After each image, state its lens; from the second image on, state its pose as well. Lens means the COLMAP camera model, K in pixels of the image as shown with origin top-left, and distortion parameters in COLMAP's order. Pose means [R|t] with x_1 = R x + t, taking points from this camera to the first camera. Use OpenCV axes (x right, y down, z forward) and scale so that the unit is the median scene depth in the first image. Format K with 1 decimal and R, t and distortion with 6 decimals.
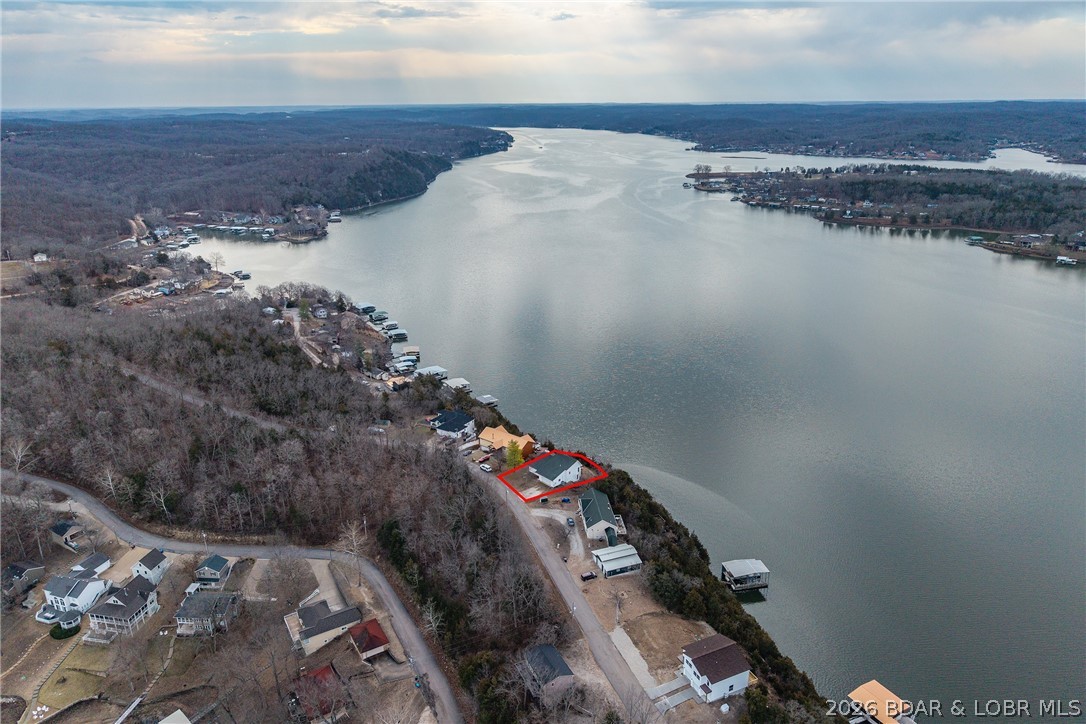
lens RADIAL K [[732.1, 0, 543.0], [0, 732.1, 362.0], [0, 0, 1]] dist [0.044592, -0.051440]
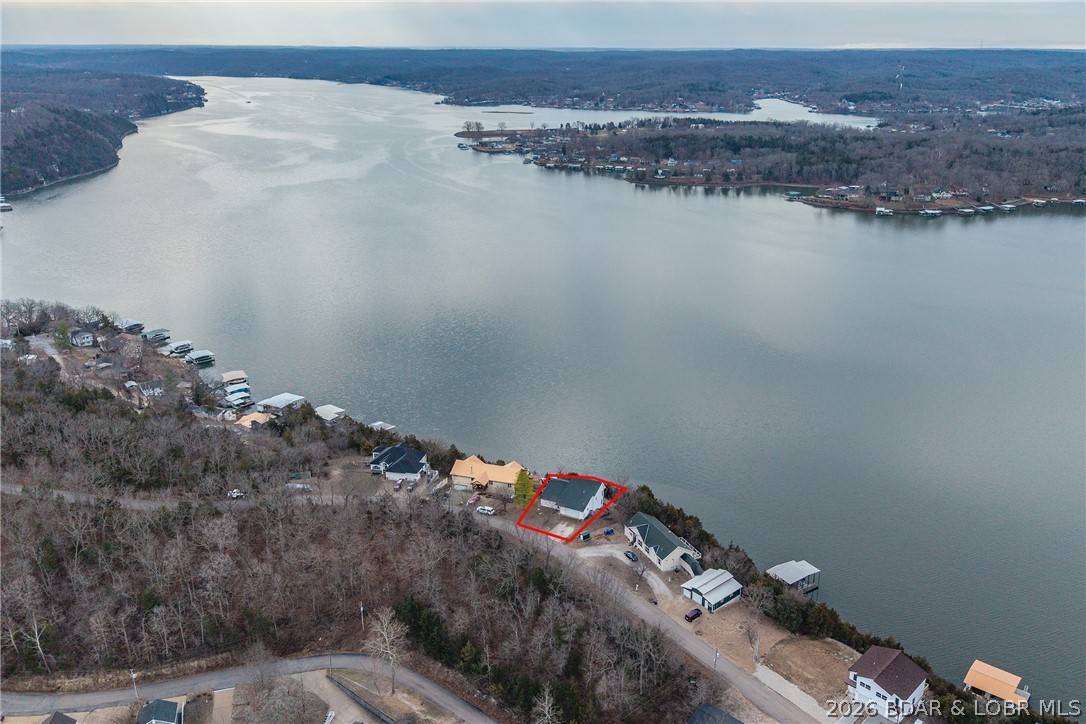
lens RADIAL K [[892.0, 0, 508.8], [0, 892.0, 361.5], [0, 0, 1]] dist [0.067638, -0.104595]
pose [[0.934158, -0.109293, 0.339710, -0.142892], [0.109505, 0.993812, 0.018610, -0.011753], [-0.339642, 0.019816, 0.940346, 0.033263]]
